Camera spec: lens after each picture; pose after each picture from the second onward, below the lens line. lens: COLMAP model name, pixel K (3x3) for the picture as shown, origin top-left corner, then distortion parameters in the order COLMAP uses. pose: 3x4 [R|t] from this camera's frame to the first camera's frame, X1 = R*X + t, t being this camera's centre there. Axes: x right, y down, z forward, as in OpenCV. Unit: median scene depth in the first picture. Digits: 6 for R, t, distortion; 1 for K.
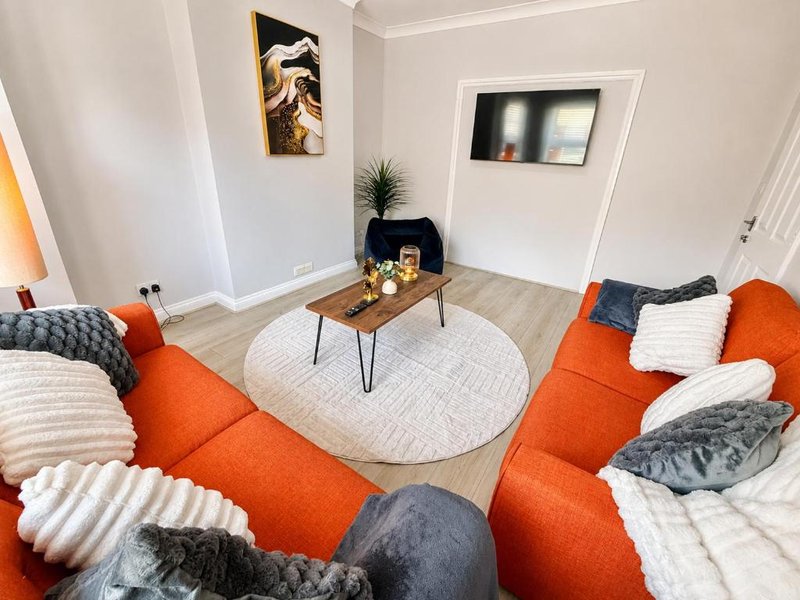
lens RADIAL K [[322.1, 0, 397.4], [0, 322.1, 297.3], [0, 0, 1]] dist [-0.002005, 0.000292]
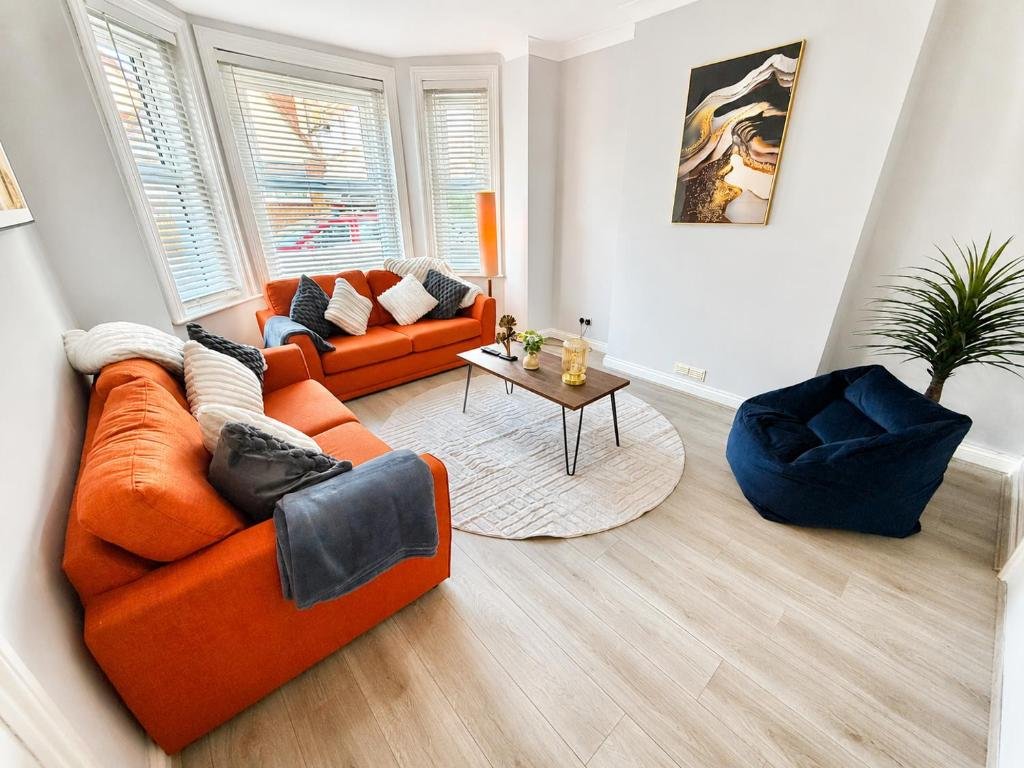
lens RADIAL K [[412.3, 0, 508.6], [0, 412.3, 380.5], [0, 0, 1]] dist [-0.002005, 0.000292]
pose [[-0.257395, 0.341992, -0.903764, 0.867740], [-0.409776, 0.808386, 0.422606, -0.380351], [0.875118, 0.479117, -0.067935, 0.873690]]
